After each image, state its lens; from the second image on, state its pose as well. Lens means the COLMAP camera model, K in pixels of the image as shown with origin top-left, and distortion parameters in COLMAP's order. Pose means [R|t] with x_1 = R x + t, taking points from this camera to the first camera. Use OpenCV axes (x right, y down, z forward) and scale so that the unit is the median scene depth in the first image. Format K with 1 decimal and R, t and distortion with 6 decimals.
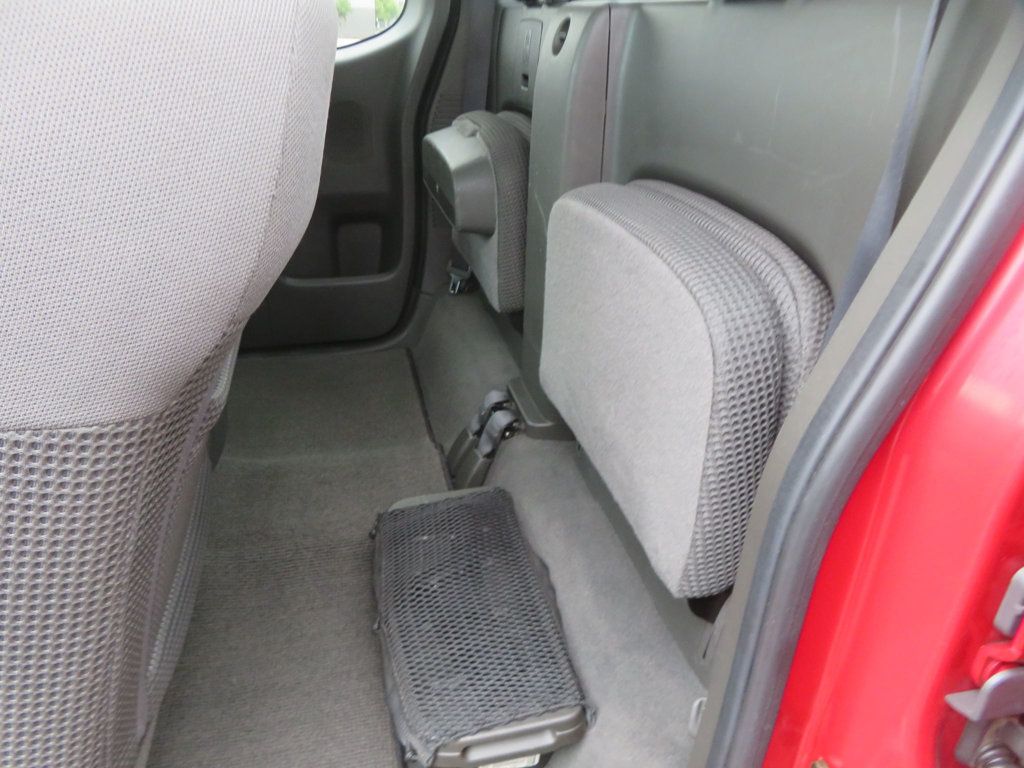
lens RADIAL K [[734.1, 0, 509.8], [0, 734.1, 383.0], [0, 0, 1]] dist [-0.002079, -0.000623]
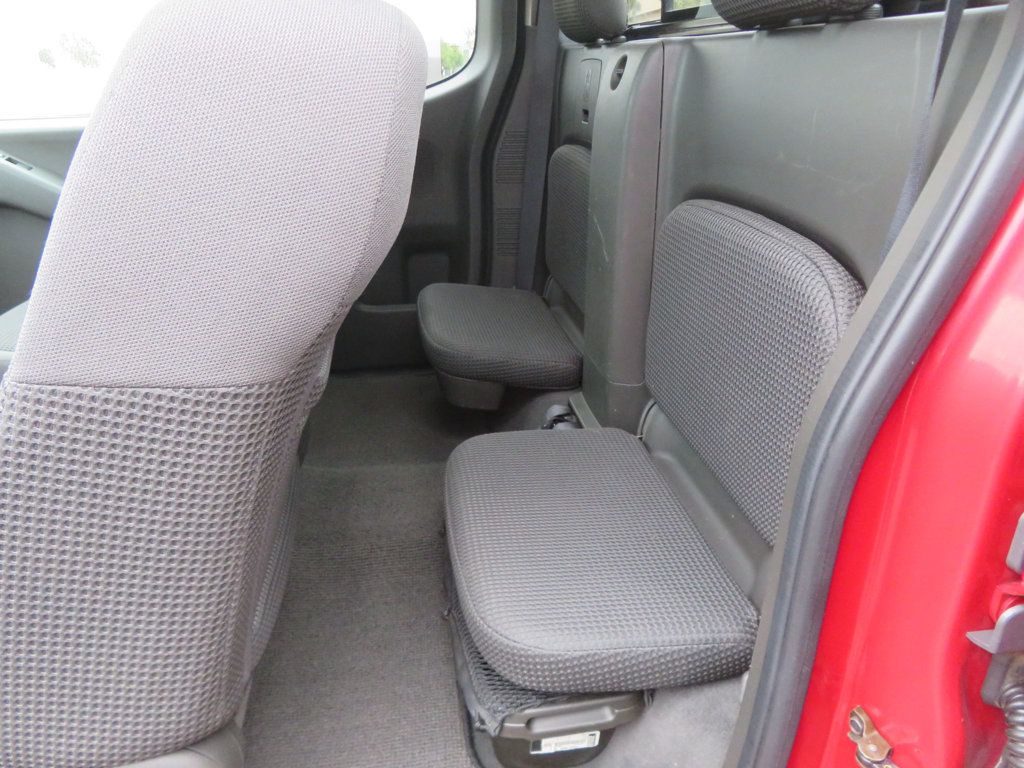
lens RADIAL K [[738.4, 0, 515.2], [0, 738.4, 385.0], [0, 0, 1]] dist [-0.003751, 0.002709]
pose [[0.997237, 0.000535, -0.074290, -0.001749], [-0.004386, 0.998653, -0.051691, 0.064027], [0.074163, 0.051874, 0.995896, -0.104807]]
